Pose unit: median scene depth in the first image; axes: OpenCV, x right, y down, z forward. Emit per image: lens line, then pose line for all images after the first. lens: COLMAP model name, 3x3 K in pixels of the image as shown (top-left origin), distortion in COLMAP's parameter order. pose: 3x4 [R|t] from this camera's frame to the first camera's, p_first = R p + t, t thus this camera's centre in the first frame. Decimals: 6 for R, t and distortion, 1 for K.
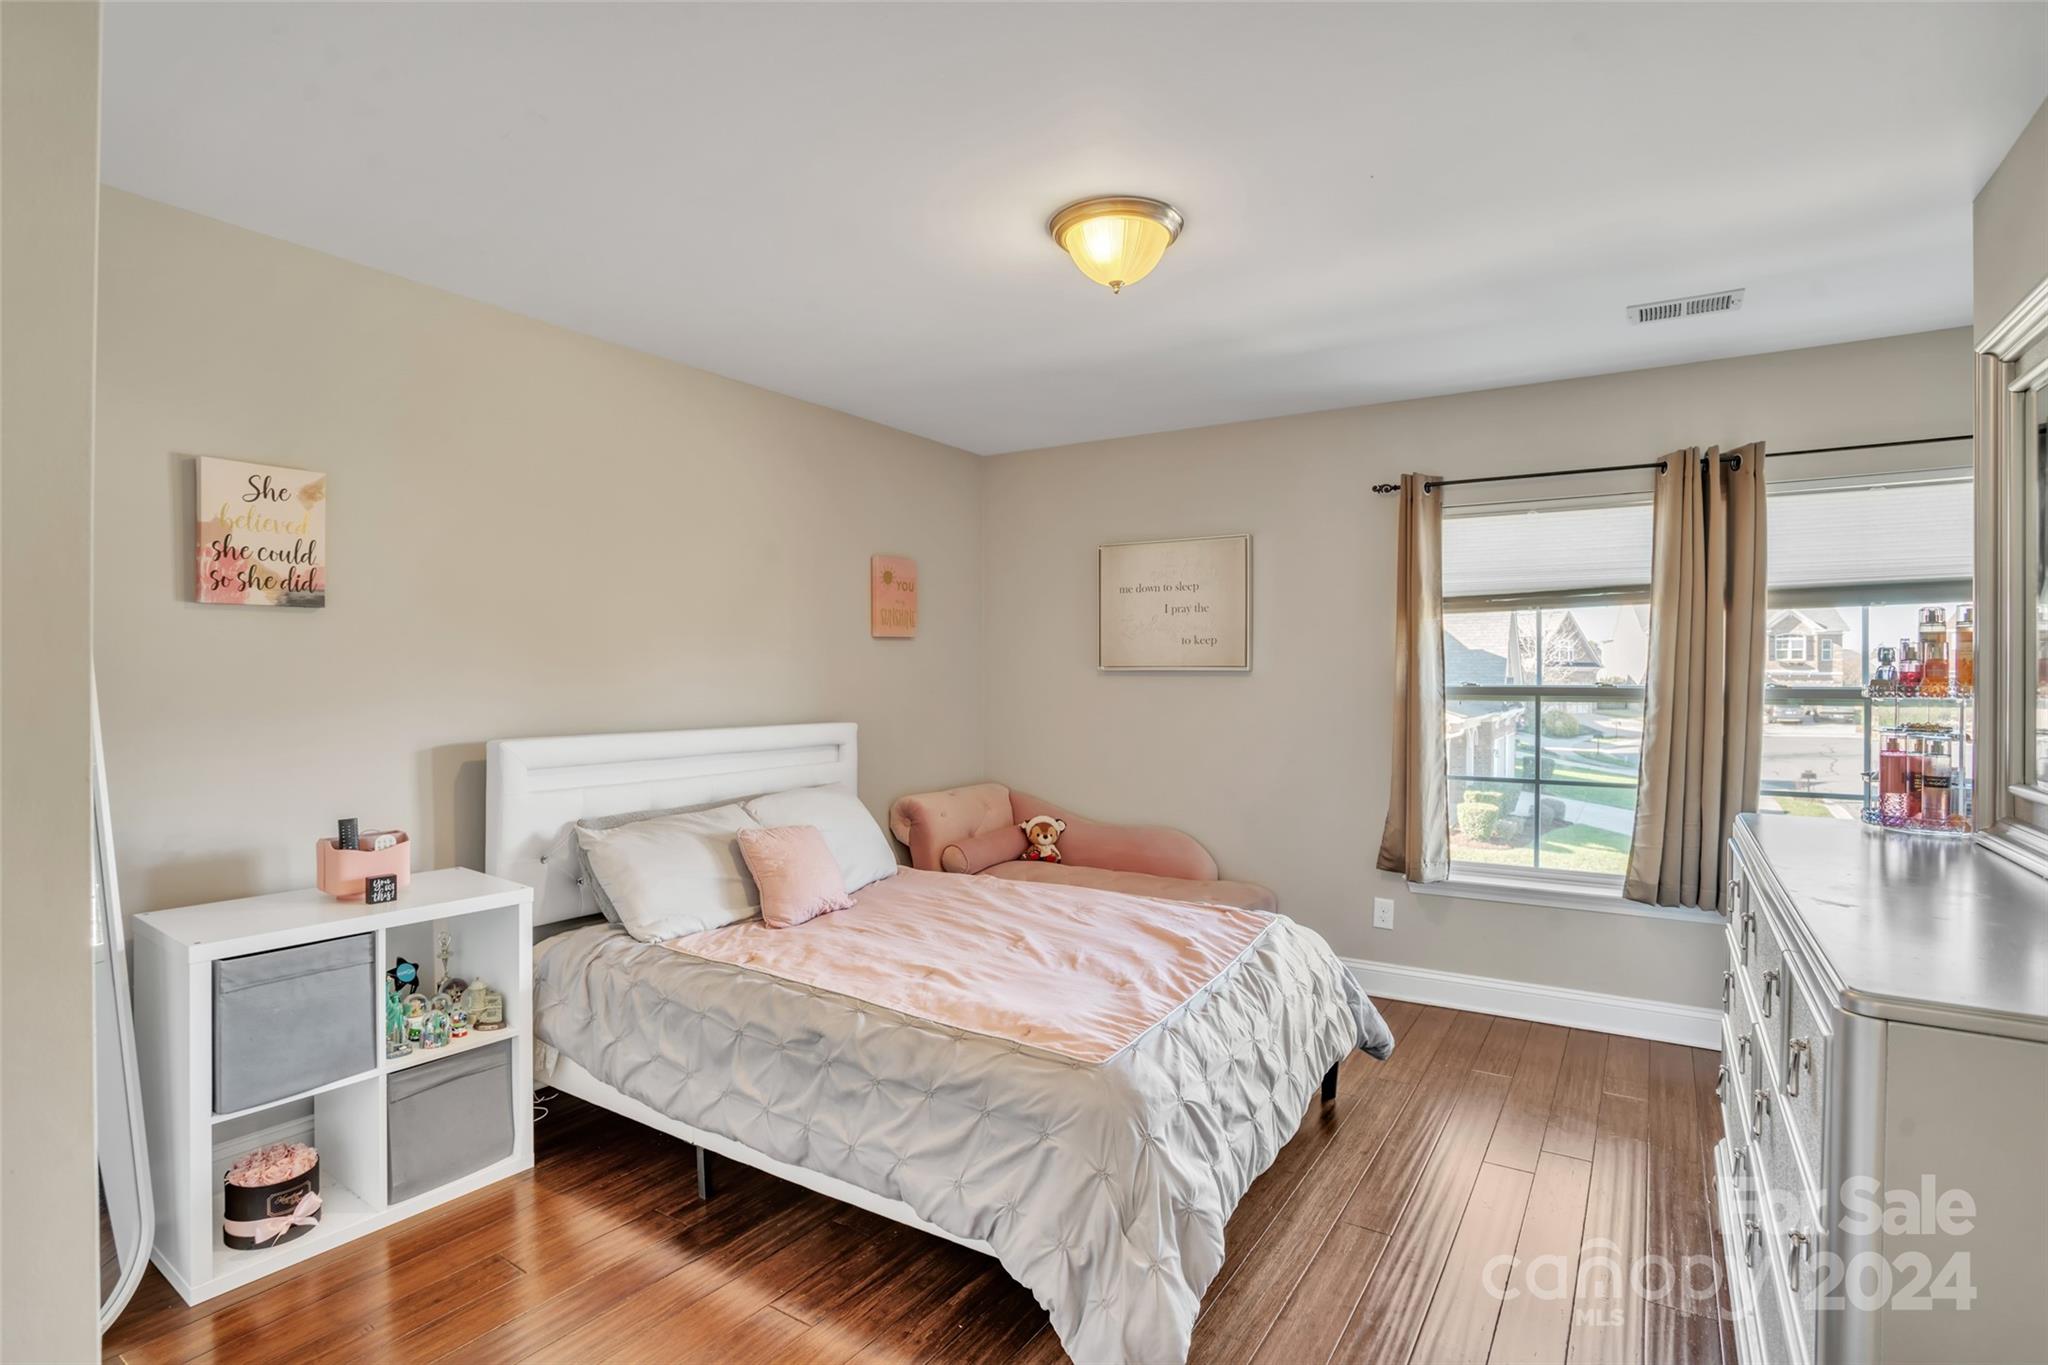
lens RADIAL K [[1019.8, 0, 999.1], [0, 1019.8, 670.0], [0, 0, 1]] dist [-0.071886, 0.032478]
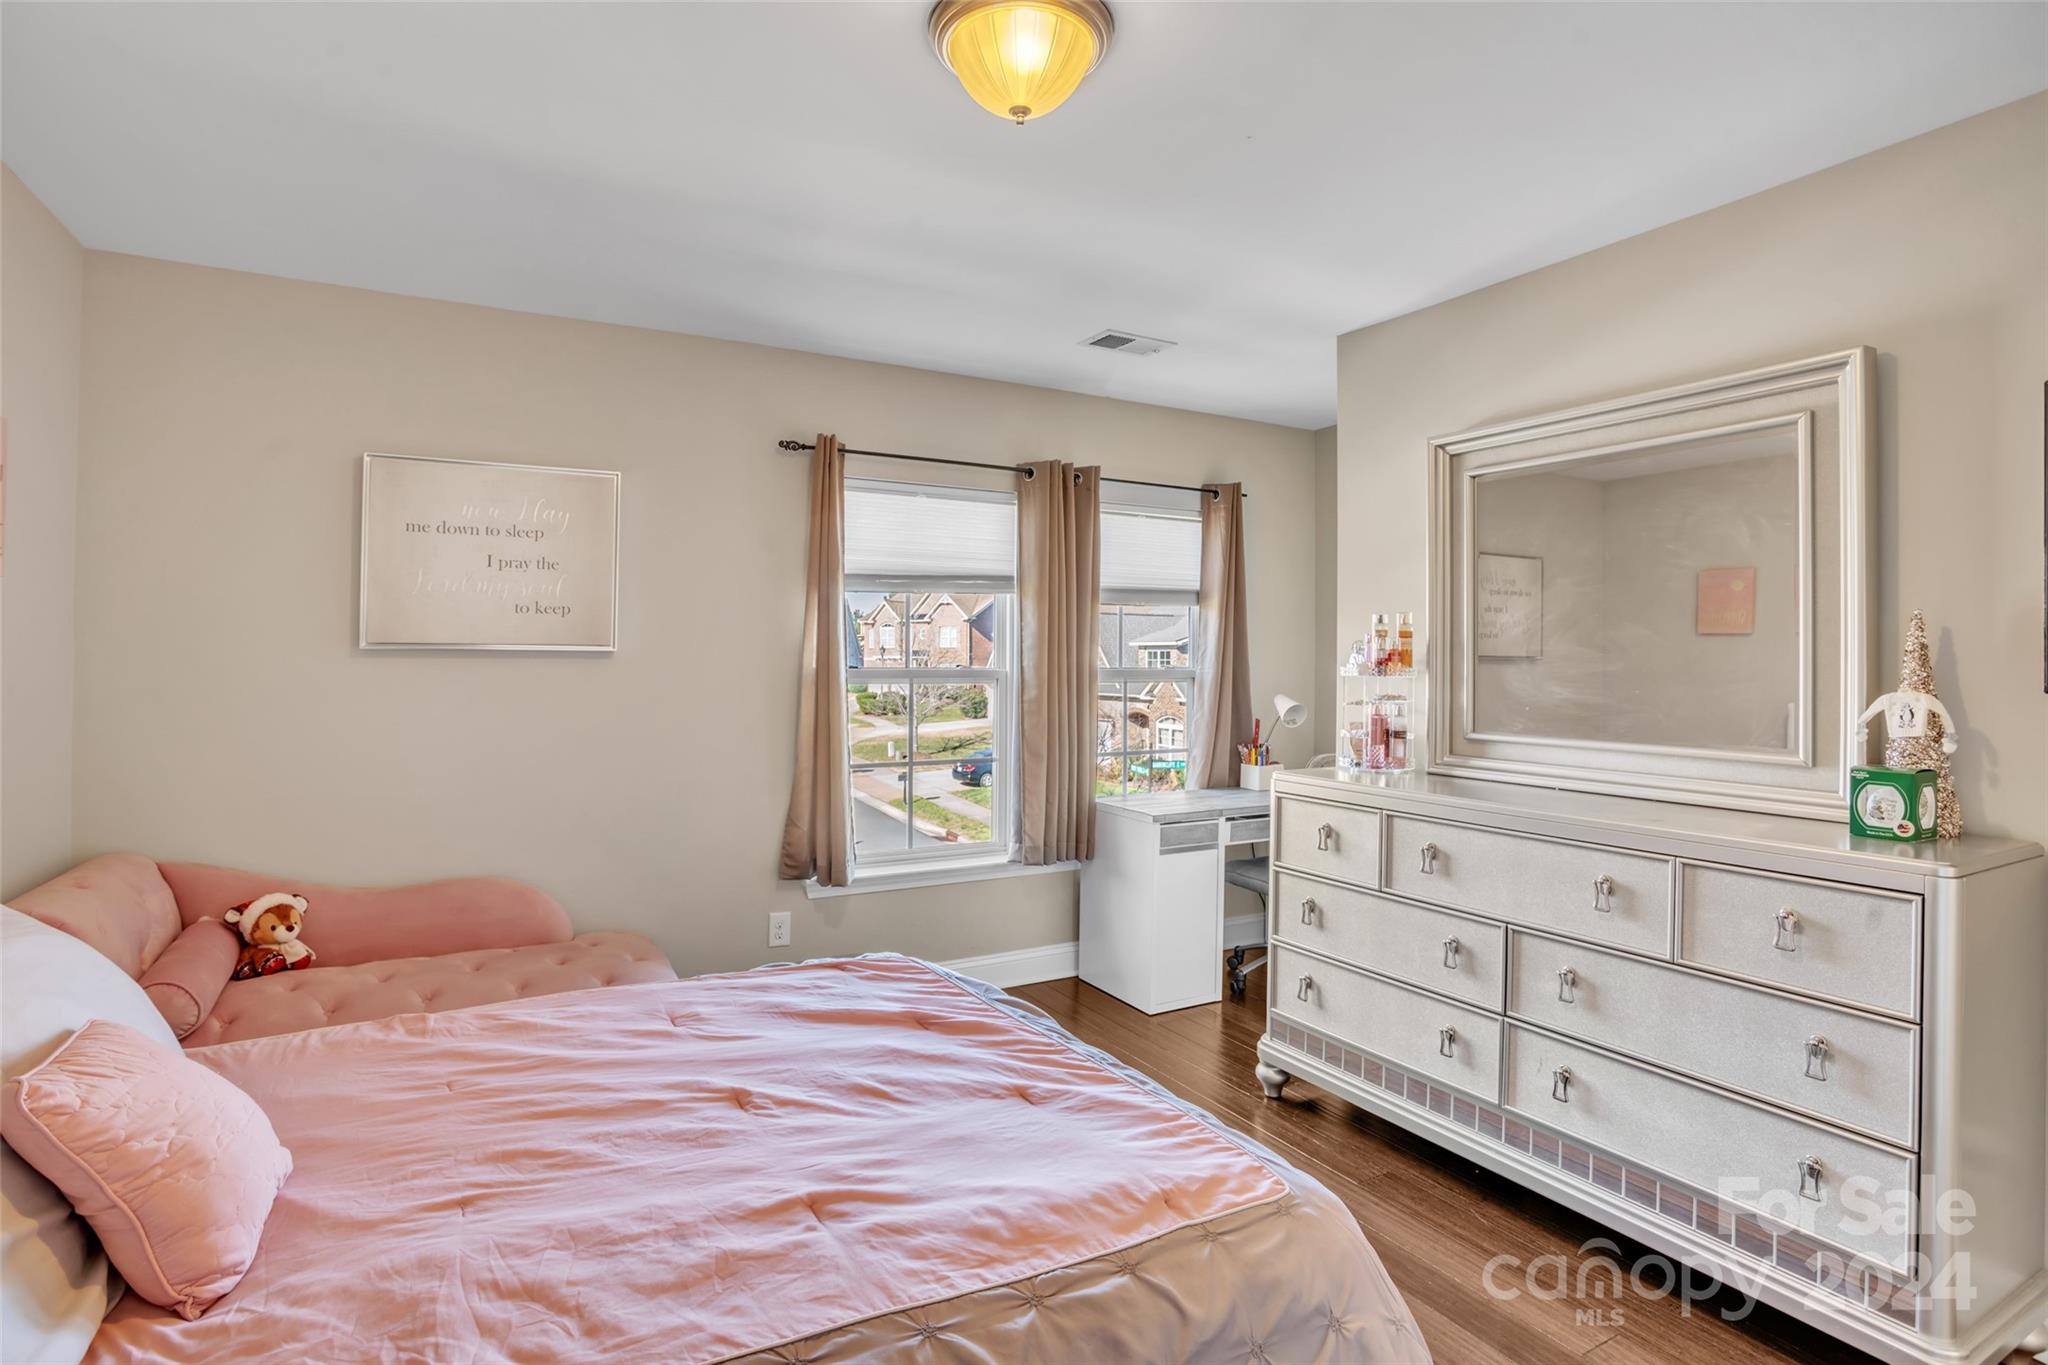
lens RADIAL K [[1019.8, 0, 999.1], [0, 1019.8, 670.0], [0, 0, 1]] dist [-0.071886, 0.032478]
pose [[0.458805, -0.011421, 0.888463, -0.430167], [-0.009925, 0.999789, 0.017978, -0.002618], [-0.888481, -0.017066, 0.458595, 0.572341]]
